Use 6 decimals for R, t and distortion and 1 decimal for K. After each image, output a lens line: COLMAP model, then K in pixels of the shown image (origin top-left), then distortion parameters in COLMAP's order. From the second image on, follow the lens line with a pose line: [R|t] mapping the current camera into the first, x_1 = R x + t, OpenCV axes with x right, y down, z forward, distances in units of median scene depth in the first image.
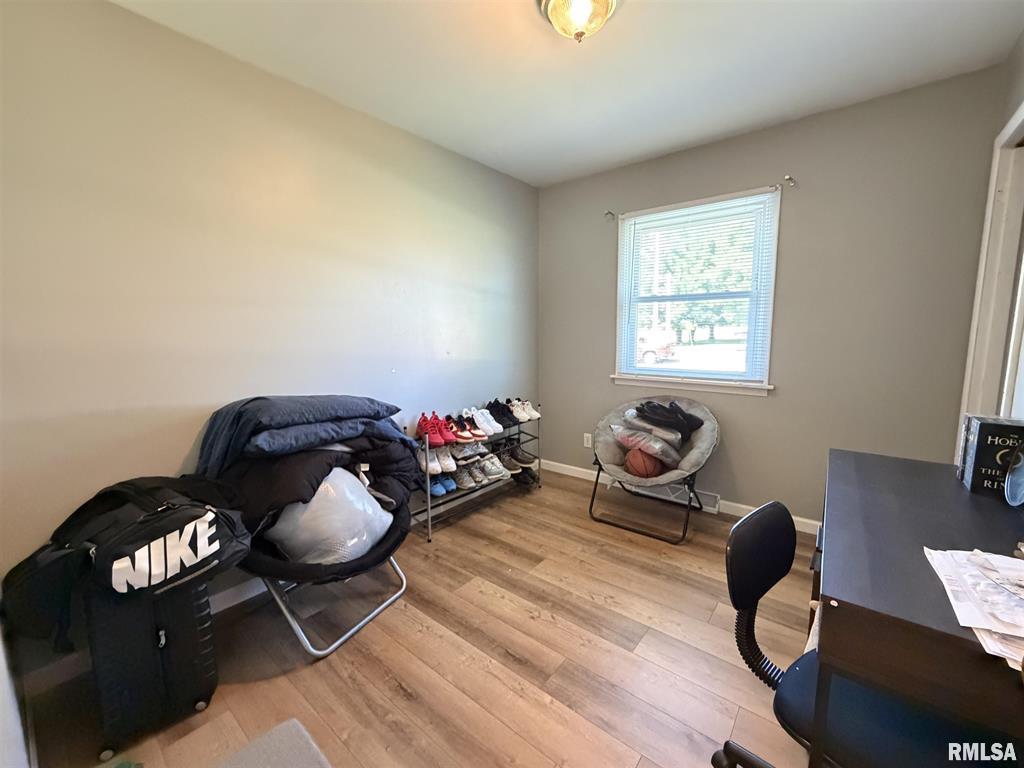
lens RADIAL K [[408.3, 0, 519.4], [0, 408.3, 377.2], [0, 0, 1]] dist [0.000084, 0.000102]
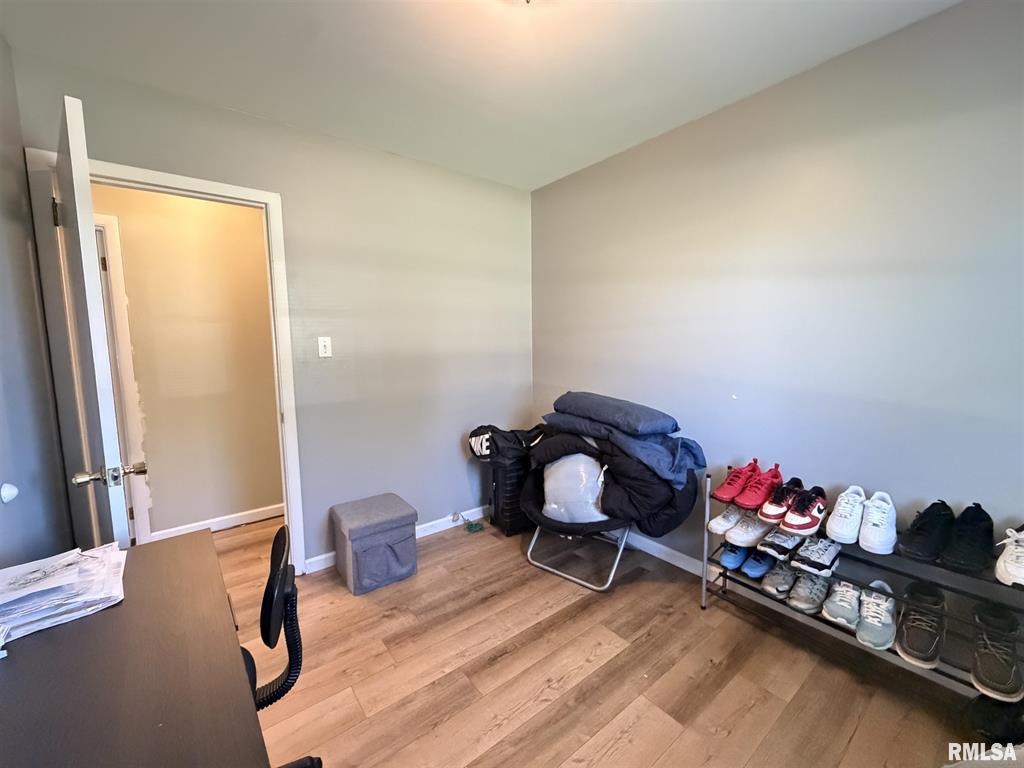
lens RADIAL K [[408.3, 0, 512.0], [0, 408.3, 381.3], [0, 0, 1]] dist [0.000084, 0.000102]
pose [[-0.212812, 0.105245, -0.971409, 0.779049], [-0.100796, 0.986513, 0.128963, -0.143913], [0.971880, 0.125359, -0.199333, 0.945465]]
